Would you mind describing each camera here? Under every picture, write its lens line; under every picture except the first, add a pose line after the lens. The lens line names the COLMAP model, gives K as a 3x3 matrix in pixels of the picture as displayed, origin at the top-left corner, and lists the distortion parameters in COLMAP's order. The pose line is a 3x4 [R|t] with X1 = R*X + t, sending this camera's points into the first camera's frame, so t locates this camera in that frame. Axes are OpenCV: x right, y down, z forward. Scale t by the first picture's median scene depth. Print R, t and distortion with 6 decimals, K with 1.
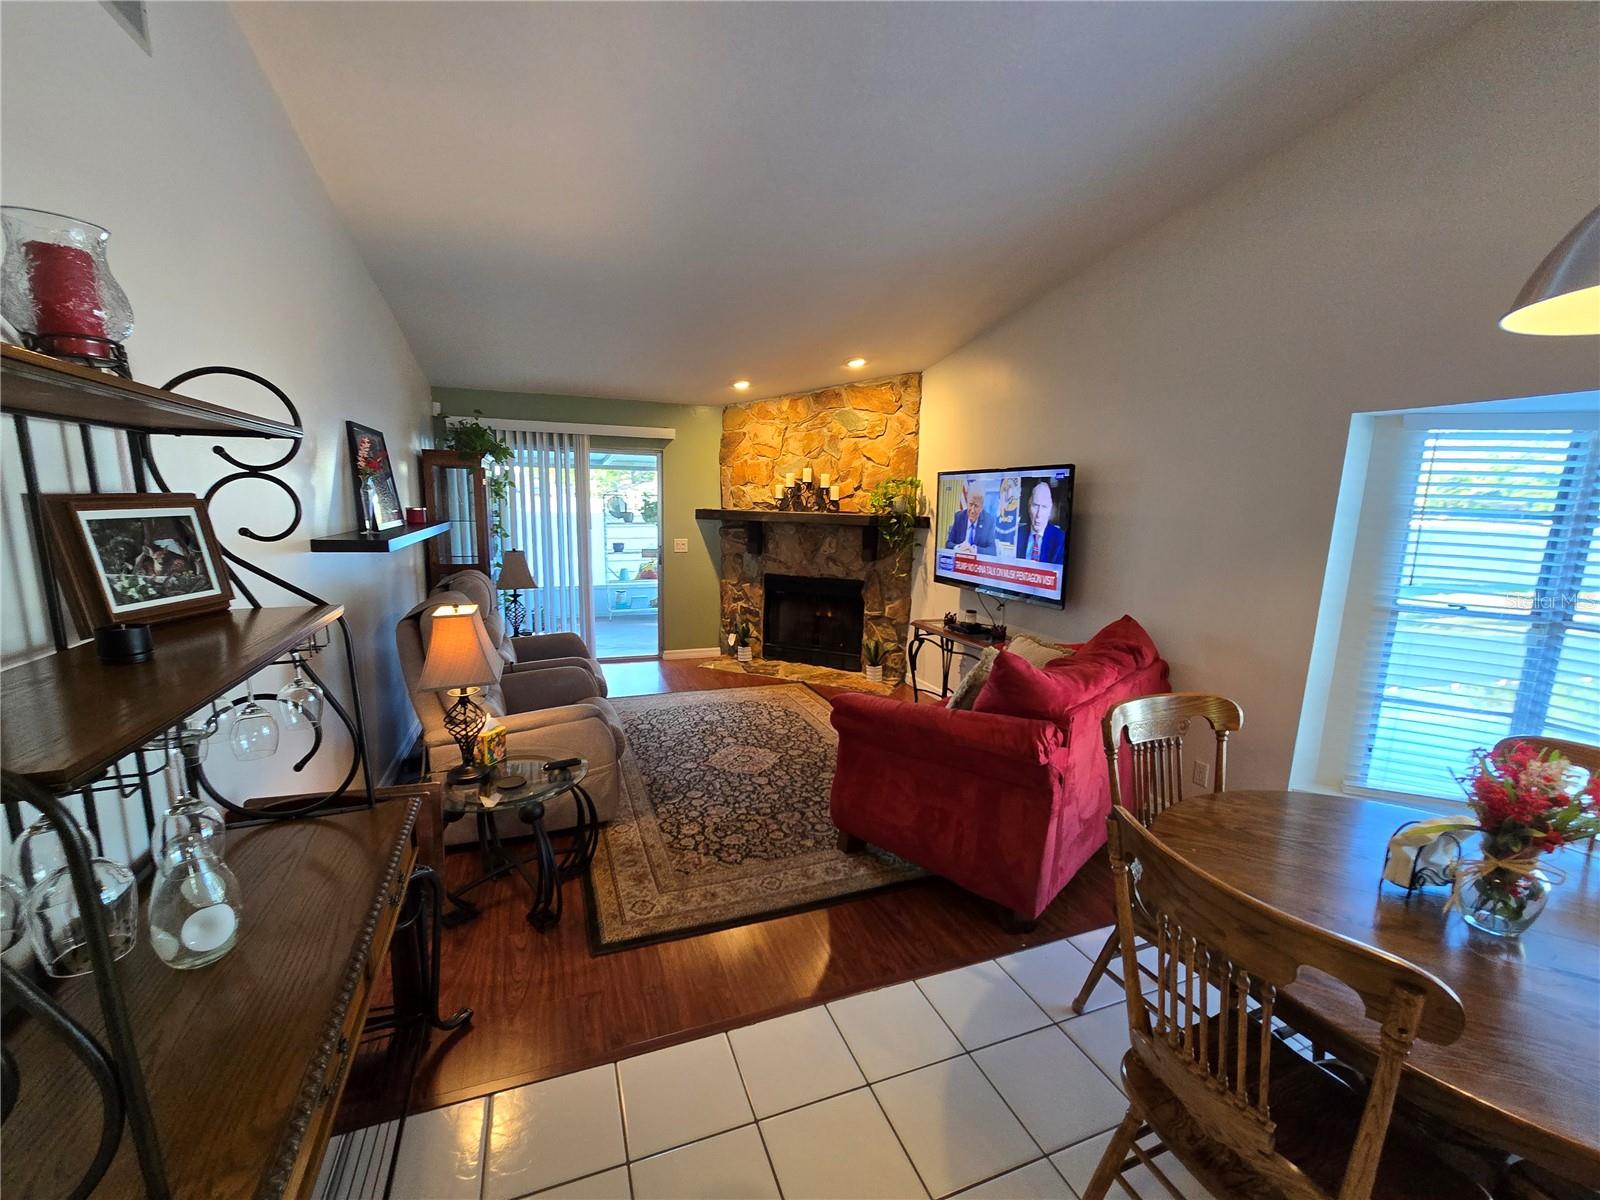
lens RADIAL K [[644.7, 0, 787.0], [0, 644.7, 610.2], [0, 0, 1]] dist [0.000178, 0.000369]
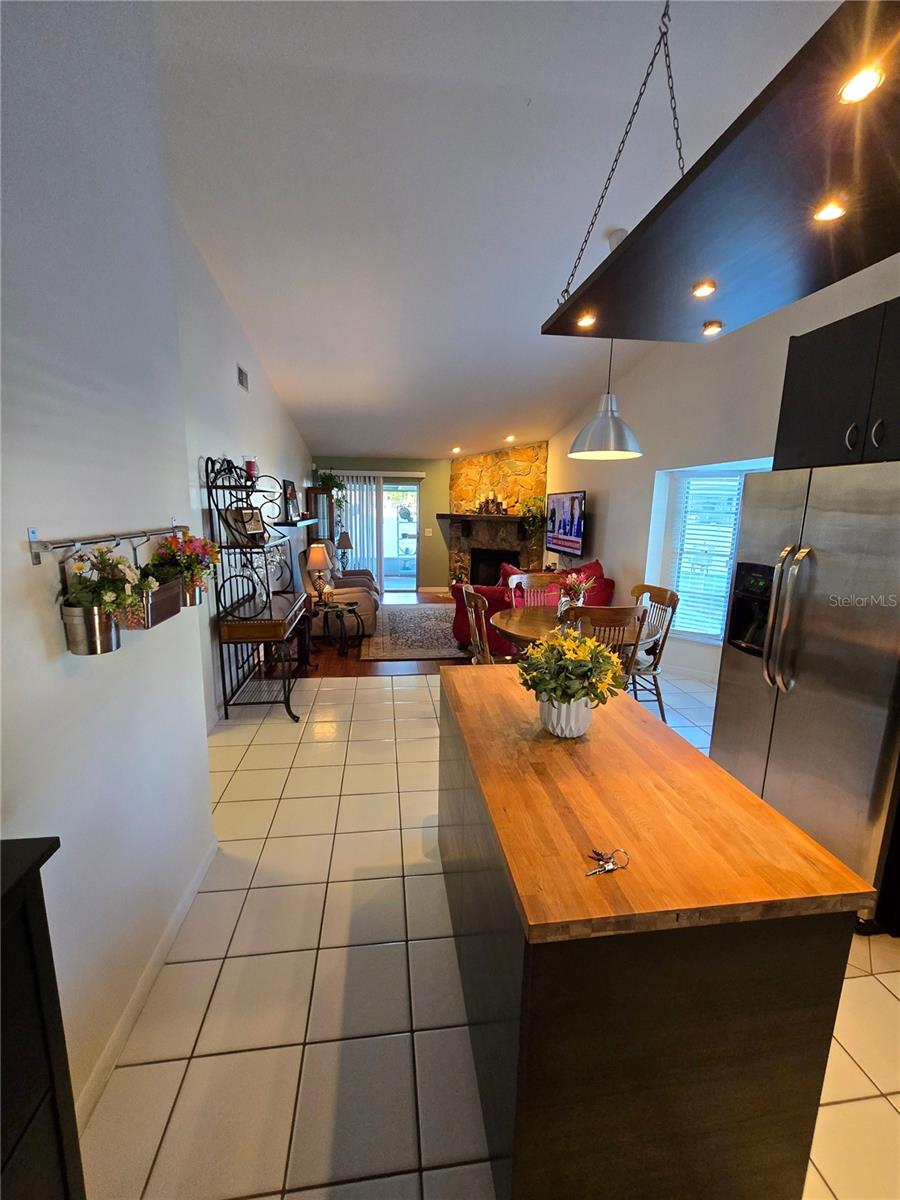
lens RADIAL K [[483.5, 0, 448.9], [0, 483.5, 597.4], [0, 0, 1]] dist [0.000178, 0.000369]
pose [[0.975641, 0.034750, -0.216604, 0.242977], [-0.032480, 0.999374, 0.014032, 0.080046], [0.216956, -0.006655, 0.976159, -0.447982]]
